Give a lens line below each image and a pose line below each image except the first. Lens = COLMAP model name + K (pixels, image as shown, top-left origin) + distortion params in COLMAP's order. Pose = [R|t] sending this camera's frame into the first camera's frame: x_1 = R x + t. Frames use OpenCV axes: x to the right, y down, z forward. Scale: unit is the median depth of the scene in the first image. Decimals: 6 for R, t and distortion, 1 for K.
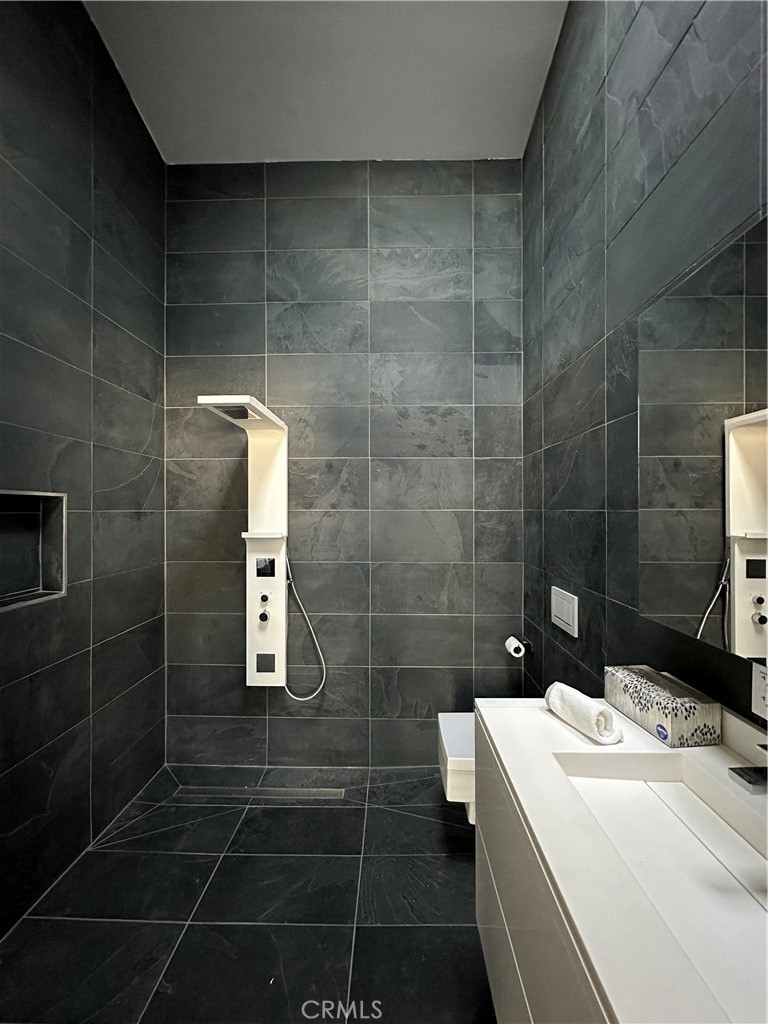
lens RADIAL K [[410.5, 0, 383.3], [0, 410.5, 512.9], [0, 0, 1]] dist [0.001303, 0.001971]
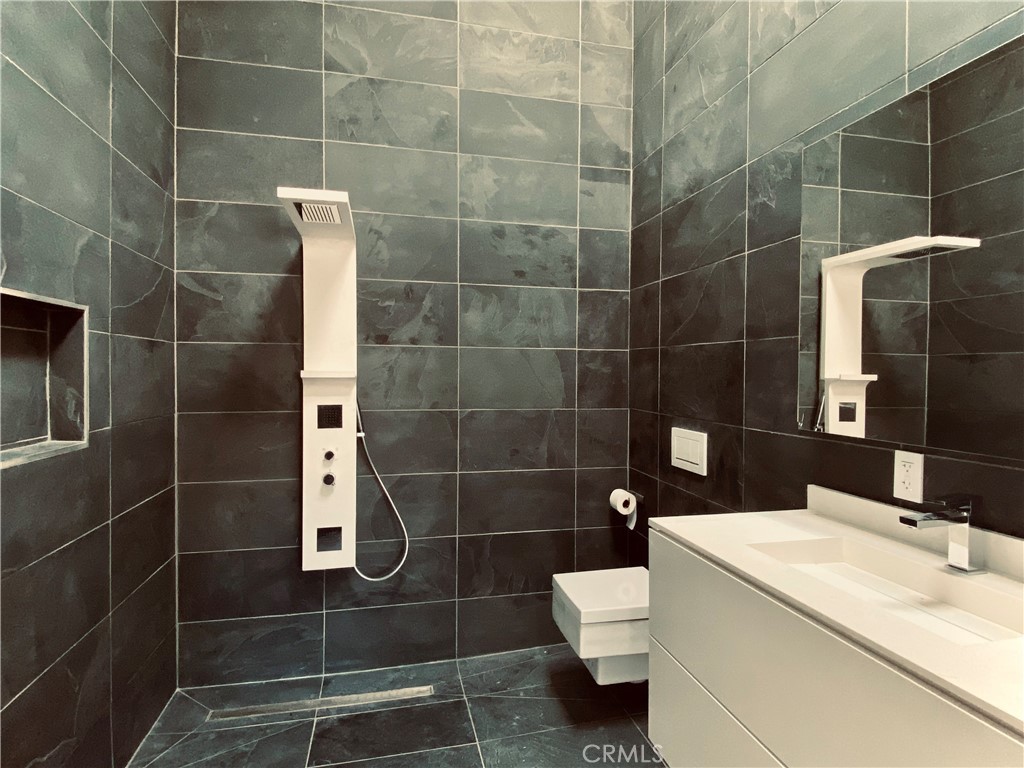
lens RADIAL K [[554.6, 0, 510.6], [0, 554.6, 383.5], [0, 0, 1]] dist [0.029949, -0.011531]
pose [[0.968910, 0.001387, 0.247410, -0.207549], [-0.005779, 0.999838, 0.017027, 0.047889], [-0.247347, -0.017928, 0.968761, -0.104389]]
